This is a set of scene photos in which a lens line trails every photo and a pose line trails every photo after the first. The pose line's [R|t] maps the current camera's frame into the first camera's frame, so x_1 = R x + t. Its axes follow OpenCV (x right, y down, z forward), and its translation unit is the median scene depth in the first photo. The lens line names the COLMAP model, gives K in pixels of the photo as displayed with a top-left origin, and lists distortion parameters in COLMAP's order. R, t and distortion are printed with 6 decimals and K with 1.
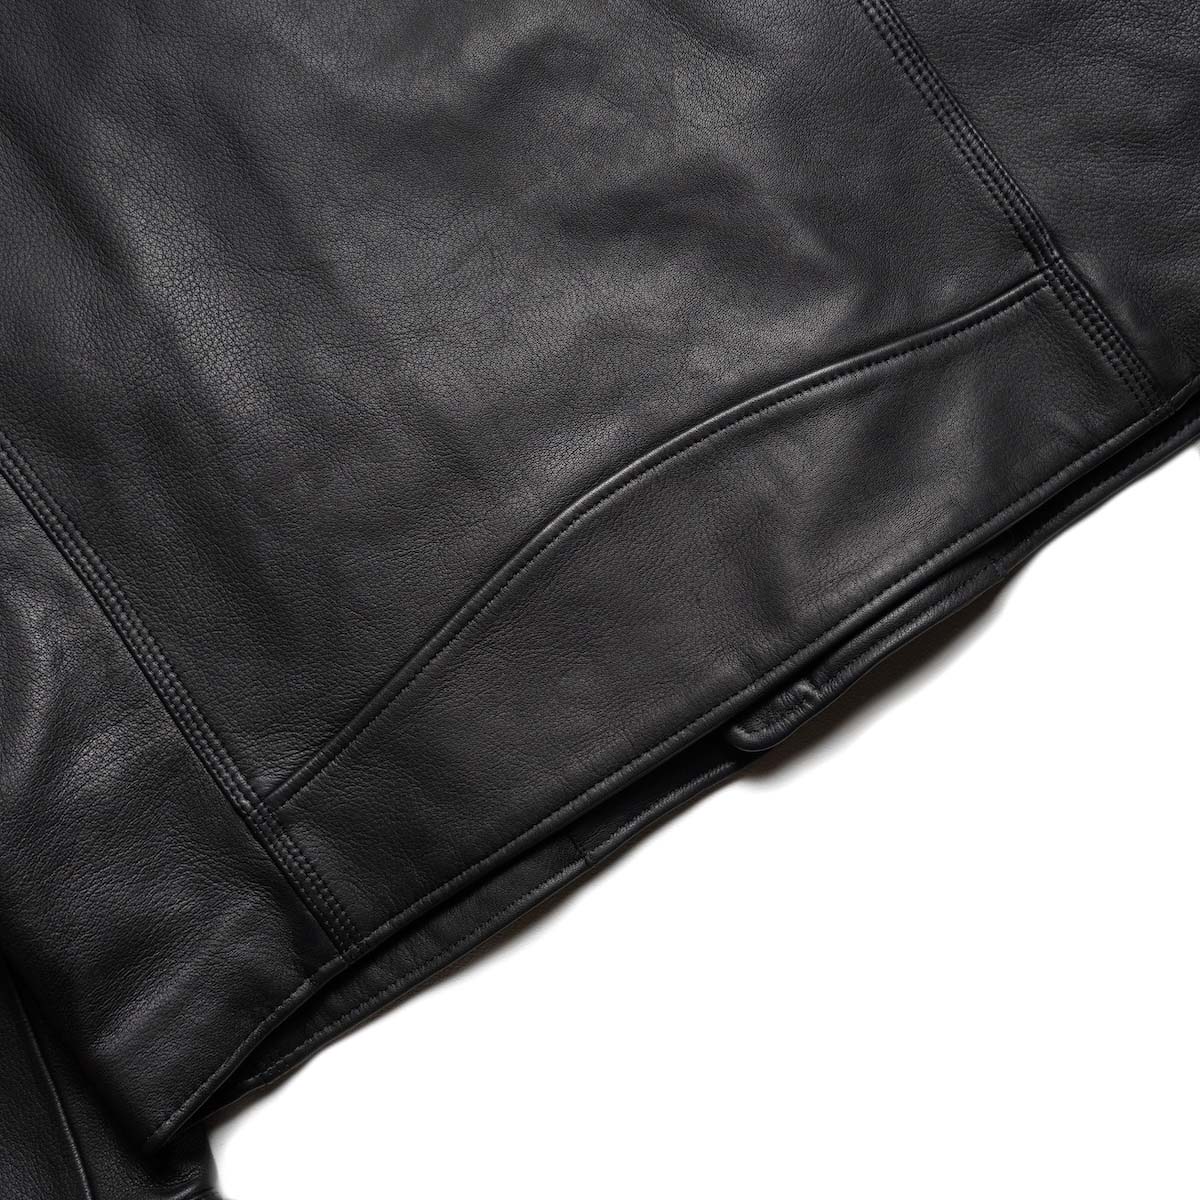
lens RADIAL K [[2286.4, 0, 600.0], [0, 2286.4, 600.0], [0, 0, 1]] dist [0.067967, 0.320078]
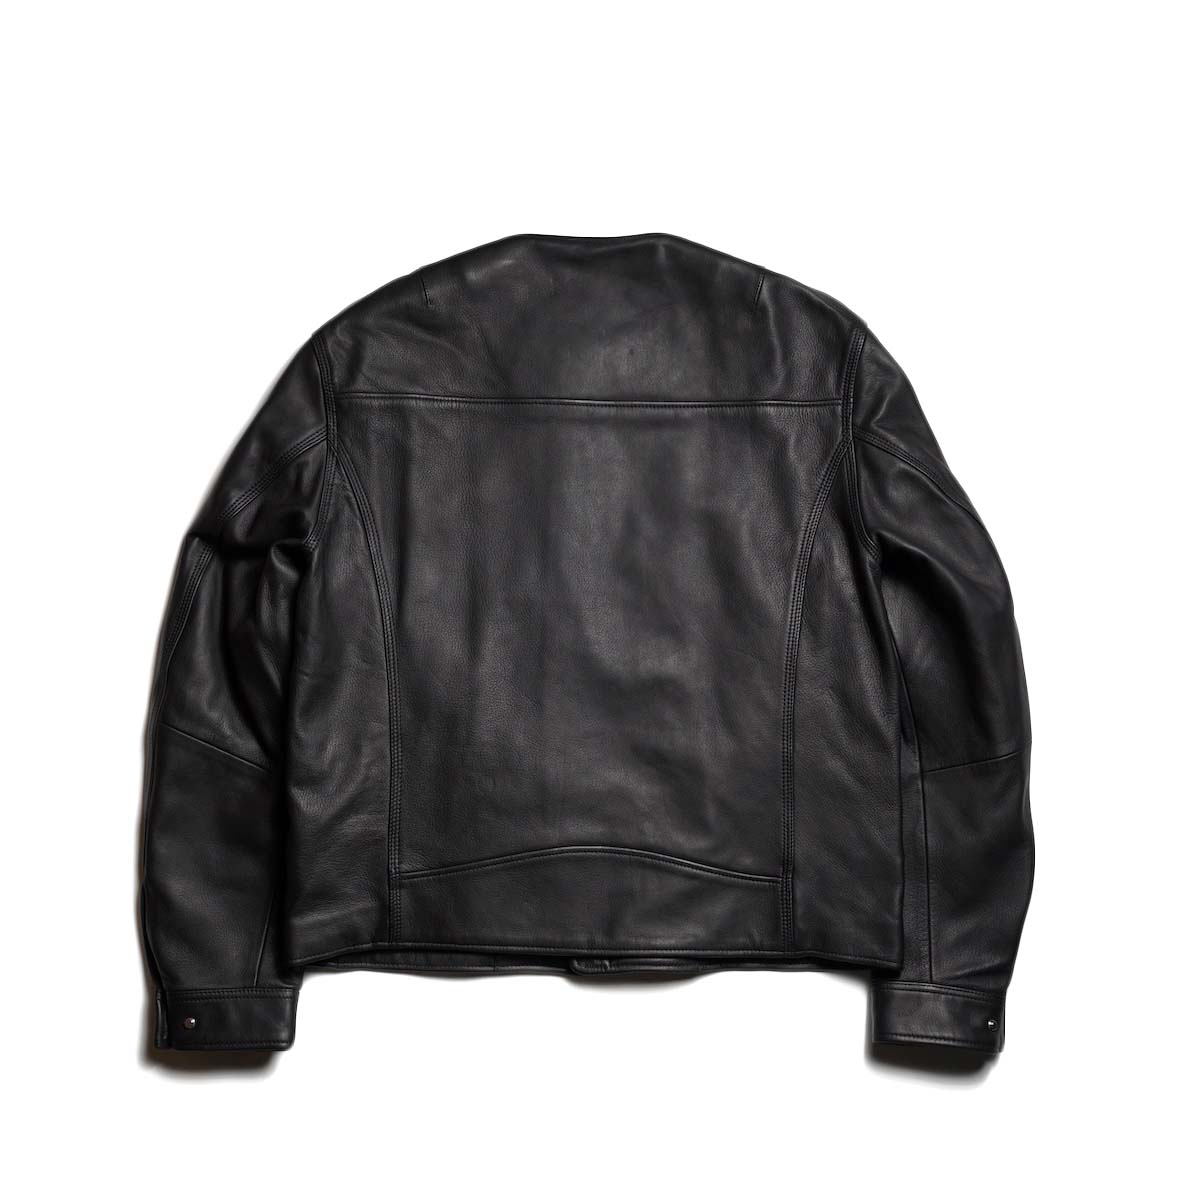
lens RADIAL K [[2335.2, 0, 600.0], [0, 2335.2, 600.0], [0, 0, 1]] dist [-0.217790, -0.007721]
pose [[0.815319, 0.556249, -0.160752, 0.267163], [-0.560235, 0.827996, 0.023651, -0.336010], [0.146258, 0.070776, 0.986711, -1.458287]]
